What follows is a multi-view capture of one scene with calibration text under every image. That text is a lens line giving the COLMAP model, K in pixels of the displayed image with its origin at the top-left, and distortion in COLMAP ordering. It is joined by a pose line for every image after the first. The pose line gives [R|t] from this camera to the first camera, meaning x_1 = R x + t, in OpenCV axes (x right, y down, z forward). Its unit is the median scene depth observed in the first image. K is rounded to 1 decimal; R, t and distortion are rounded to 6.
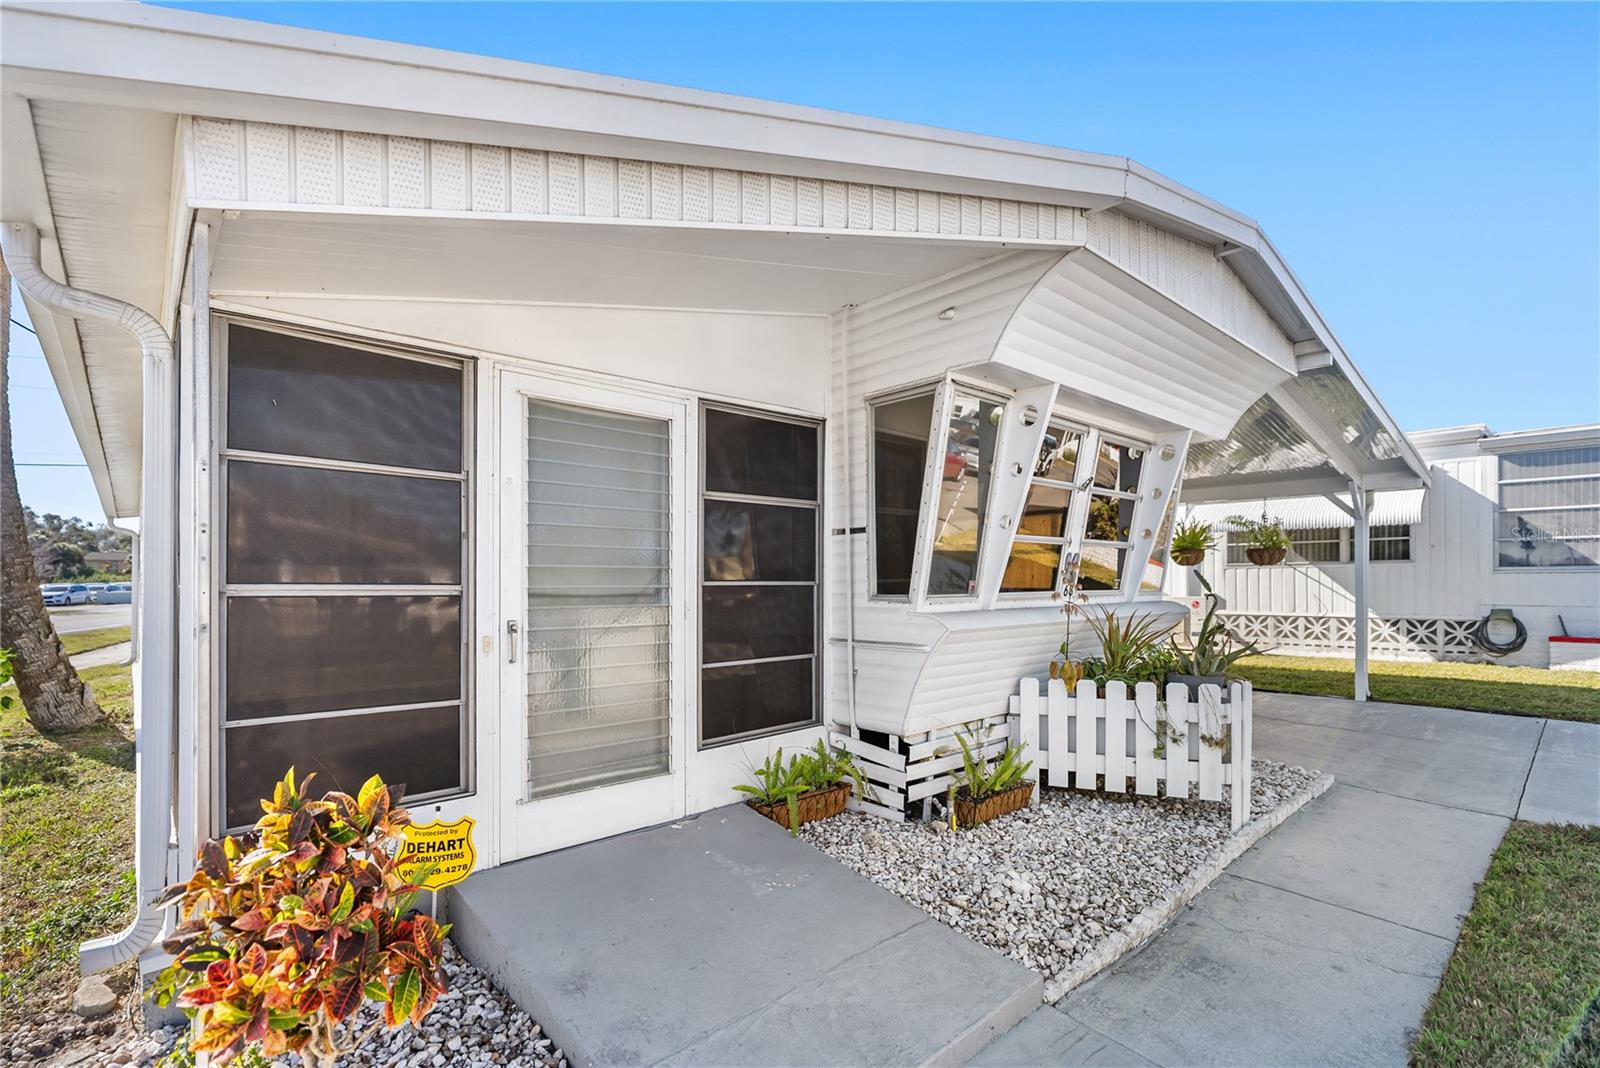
lens RADIAL K [[743.5, 0, 799.9], [0, 743.5, 580.5], [0, 0, 1]] dist [-0.000397, 0.000183]
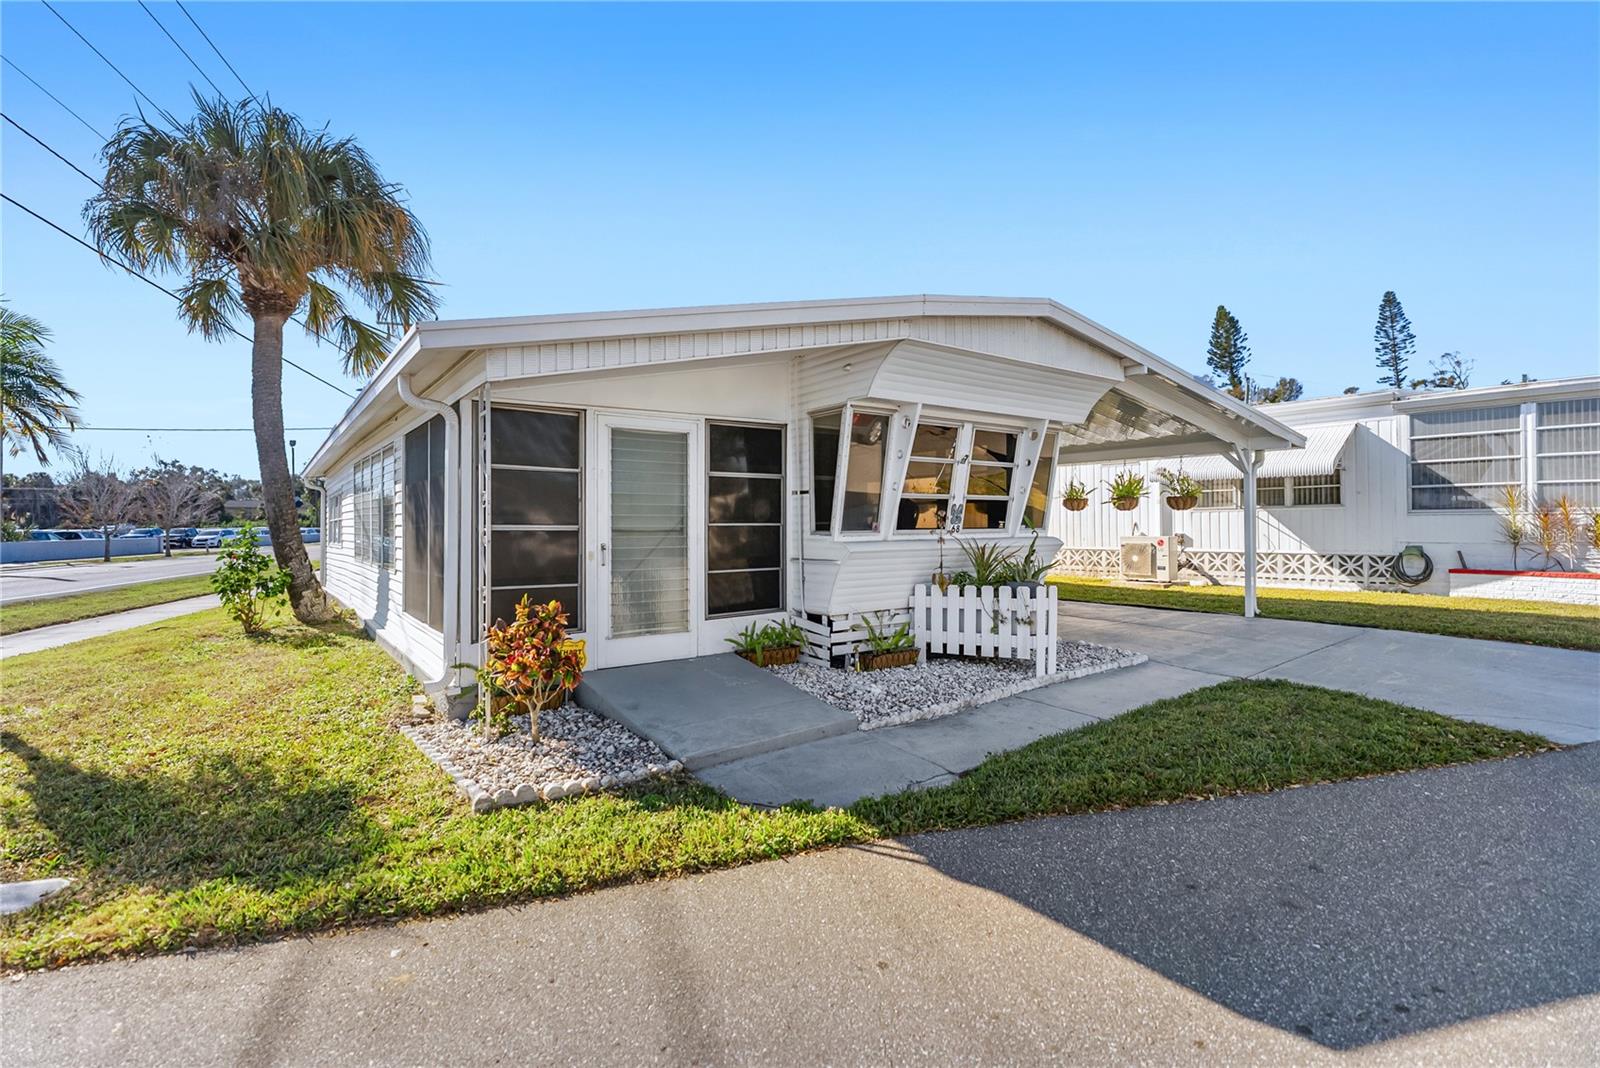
lens RADIAL K [[743.8, 0, 792.7], [0, 743.8, 516.7], [0, 0, 1]] dist [0.000130, 0.000663]
pose [[0.994362, -0.003970, -0.105967, 0.220307], [0.002919, 0.999945, -0.010072, 0.003487], [0.106001, 0.009706, 0.994319, -0.625592]]
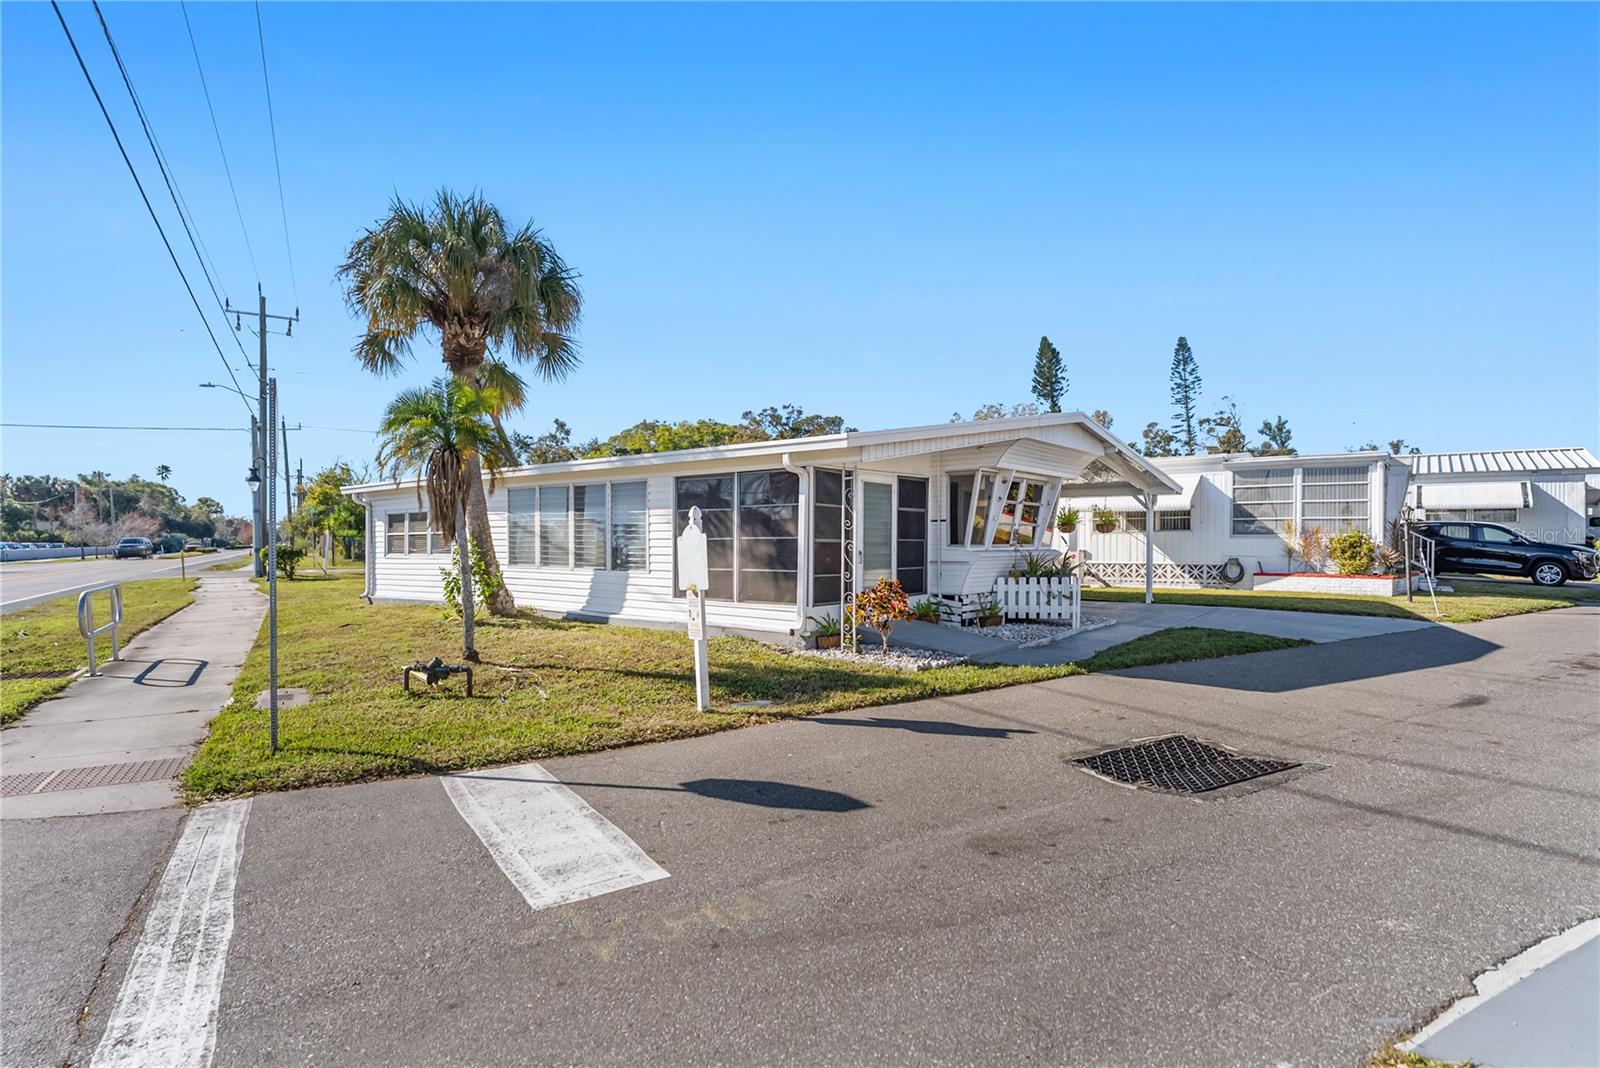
lens RADIAL K [[823.0, 0, 801.2], [0, 823.0, 548.7], [0, 0, 1]] dist [-0.002495, 0.000045]
pose [[0.988980, 0.003690, 0.148003, -0.846463], [-0.004843, 0.999961, 0.007430, 0.014516], [-0.147970, -0.008065, 0.988959, -1.820825]]
